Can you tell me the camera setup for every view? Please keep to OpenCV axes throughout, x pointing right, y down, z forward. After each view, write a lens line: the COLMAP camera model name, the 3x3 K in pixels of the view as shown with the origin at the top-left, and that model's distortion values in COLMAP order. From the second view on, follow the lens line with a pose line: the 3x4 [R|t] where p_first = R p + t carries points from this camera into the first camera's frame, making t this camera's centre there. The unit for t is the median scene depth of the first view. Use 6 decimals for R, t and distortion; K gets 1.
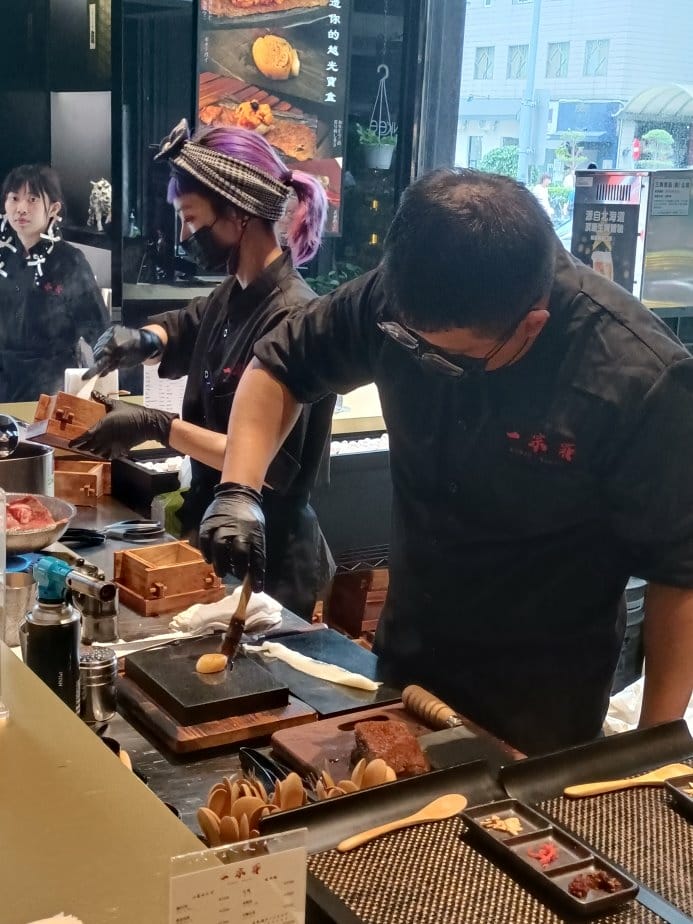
lens RADIAL K [[1347.8, 0, 346.5], [0, 1347.8, 462.0], [0, 0, 1]] dist [0.029291, 0.618934]
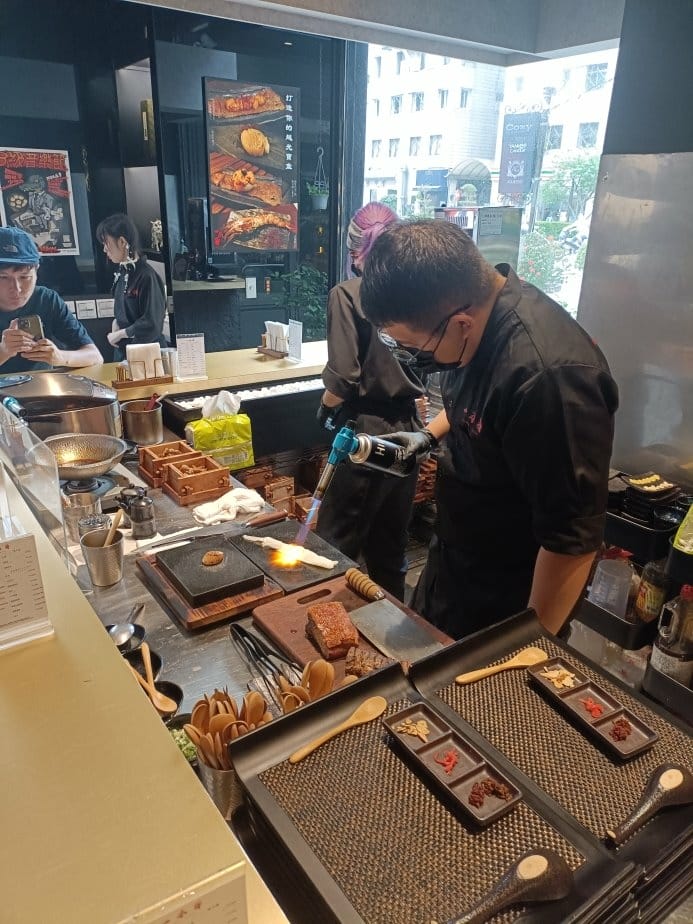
lens RADIAL K [[670.6, 0, 346.5], [0, 670.6, 462.0], [0, 0, 1]] dist [0.044995, -0.000289]
pose [[0.998185, -0.042218, 0.042942, 0.008802], [0.035537, 0.988656, 0.145930, -0.024797], [-0.048616, -0.144139, 0.988362, 0.108328]]
